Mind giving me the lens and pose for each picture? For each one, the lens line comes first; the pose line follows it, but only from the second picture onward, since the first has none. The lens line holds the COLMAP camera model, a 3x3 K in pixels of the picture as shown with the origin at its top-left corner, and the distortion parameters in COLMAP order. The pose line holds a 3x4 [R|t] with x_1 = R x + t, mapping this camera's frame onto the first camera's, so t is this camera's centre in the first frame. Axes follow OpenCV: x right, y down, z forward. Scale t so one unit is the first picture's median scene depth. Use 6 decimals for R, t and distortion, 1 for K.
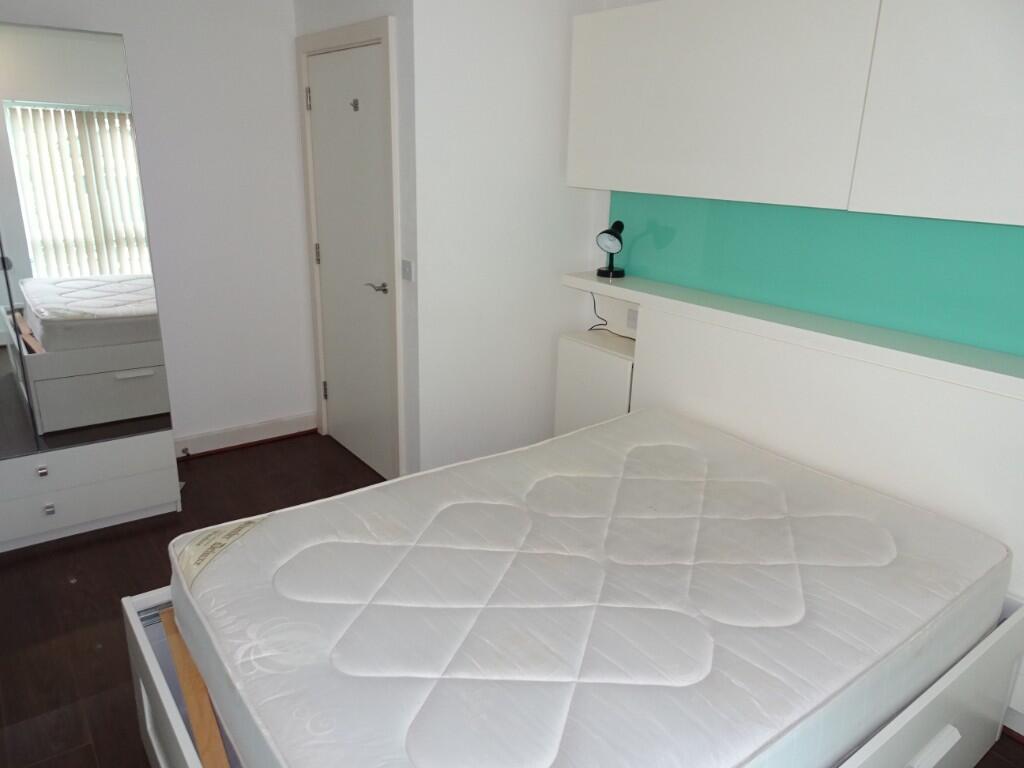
lens RADIAL K [[727.3, 0, 513.3], [0, 727.3, 381.0], [0, 0, 1]] dist [0.008176, 0.002651]
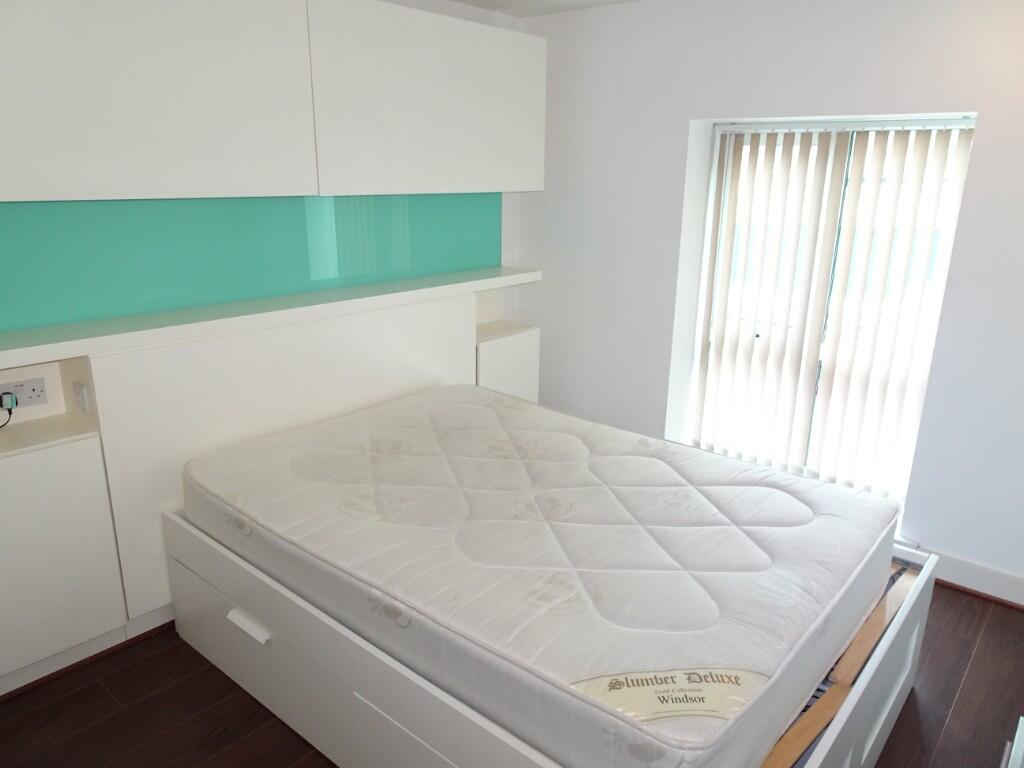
lens RADIAL K [[727.3, 0, 512.9], [0, 727.3, 388.3], [0, 0, 1]] dist [0.008176, 0.002651]
pose [[-0.219878, -0.309192, 0.925232, -0.987595], [0.276412, 0.889827, 0.363049, -0.372538], [-0.935548, 0.335572, -0.110189, 1.180002]]
